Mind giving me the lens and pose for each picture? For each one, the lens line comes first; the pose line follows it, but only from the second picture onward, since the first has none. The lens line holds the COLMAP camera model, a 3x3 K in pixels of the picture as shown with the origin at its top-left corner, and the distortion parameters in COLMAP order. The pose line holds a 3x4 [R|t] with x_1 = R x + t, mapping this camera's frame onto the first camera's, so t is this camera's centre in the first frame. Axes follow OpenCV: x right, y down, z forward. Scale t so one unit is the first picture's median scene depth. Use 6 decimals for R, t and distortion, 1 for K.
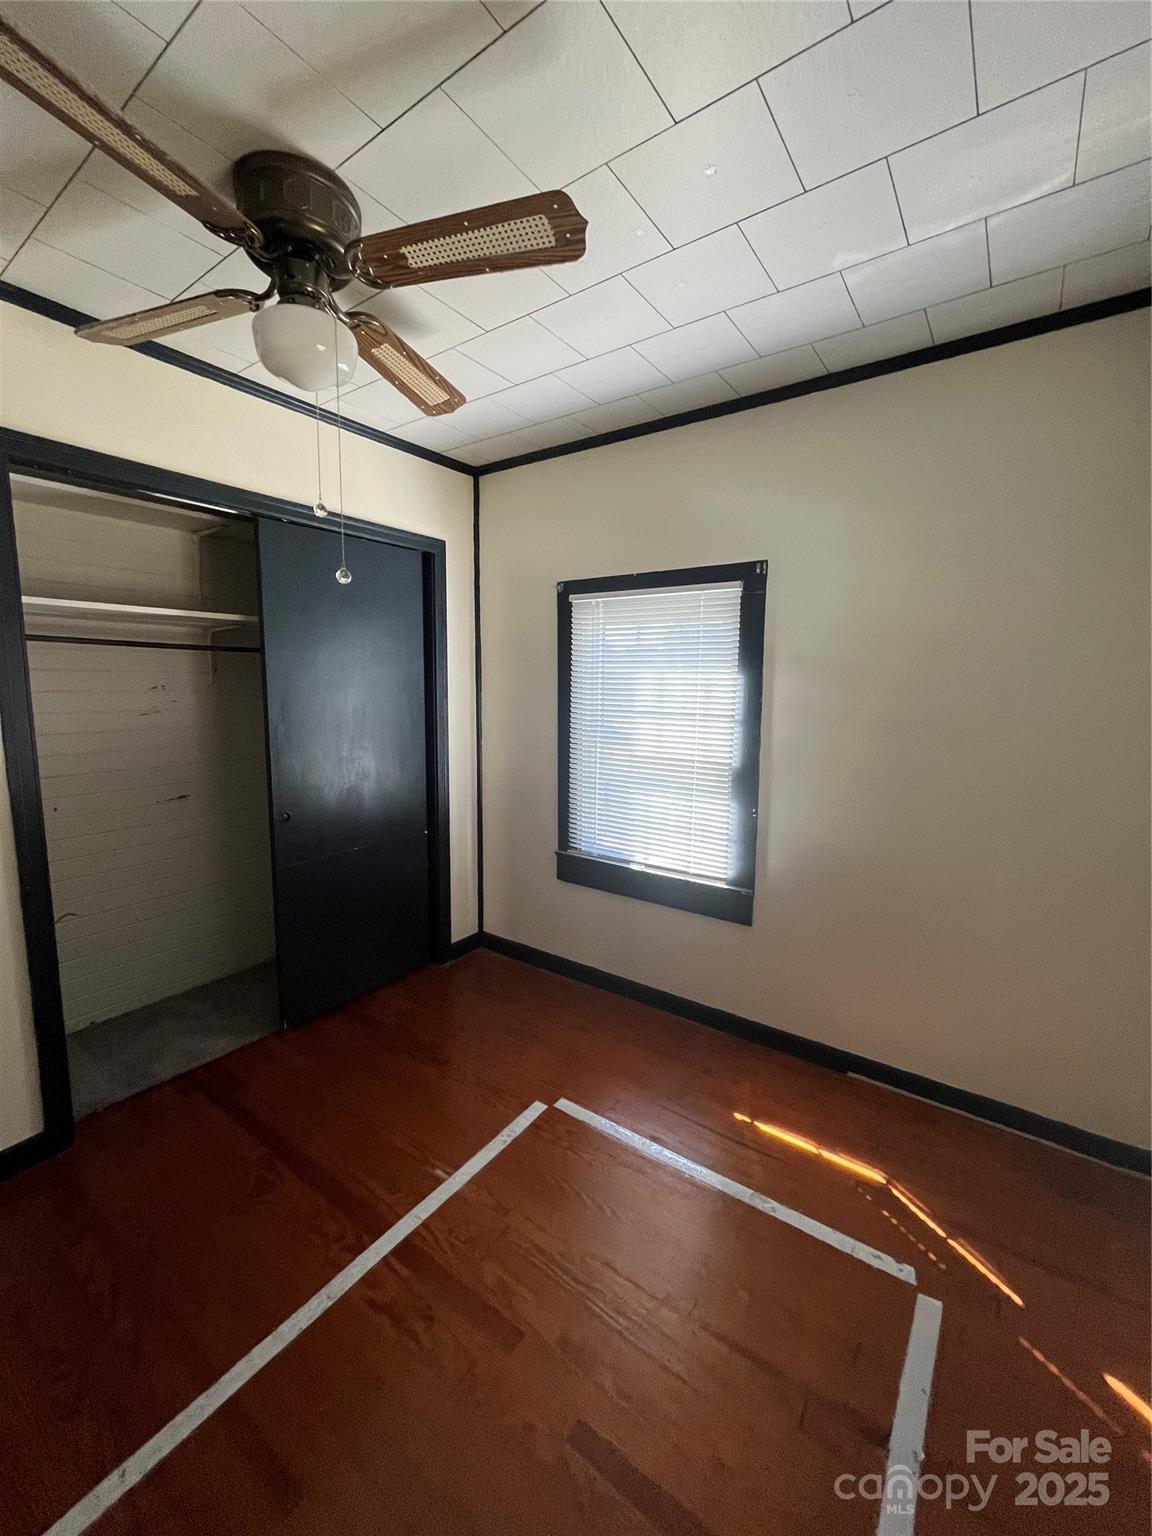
lens RADIAL K [[616.6, 0, 570.5], [0, 616.6, 759.7], [0, 0, 1]] dist [-0.004998, 0.000475]
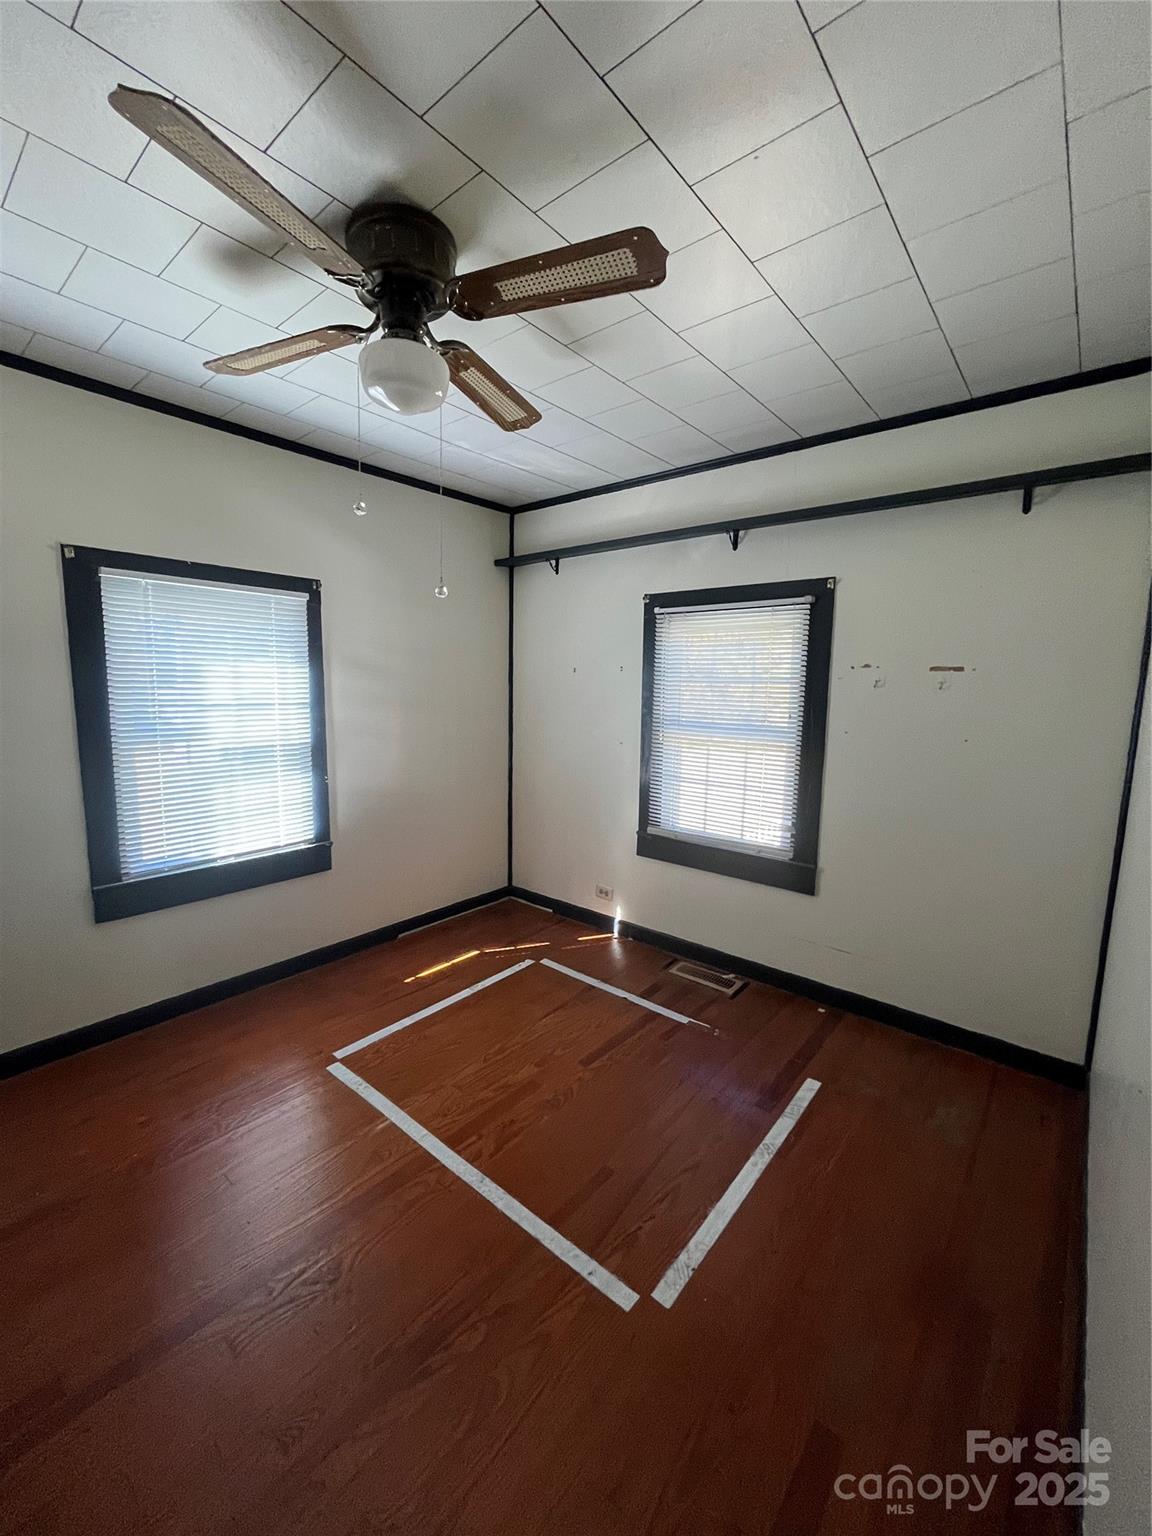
lens RADIAL K [[616.6, 0, 570.5], [0, 616.6, 759.7], [0, 0, 1]] dist [-0.004998, 0.000475]
pose [[0.080904, -0.133323, 0.987765, -0.908797], [0.112359, 0.985917, 0.123871, -0.053777], [-0.990369, 0.100962, 0.094745, 0.381004]]
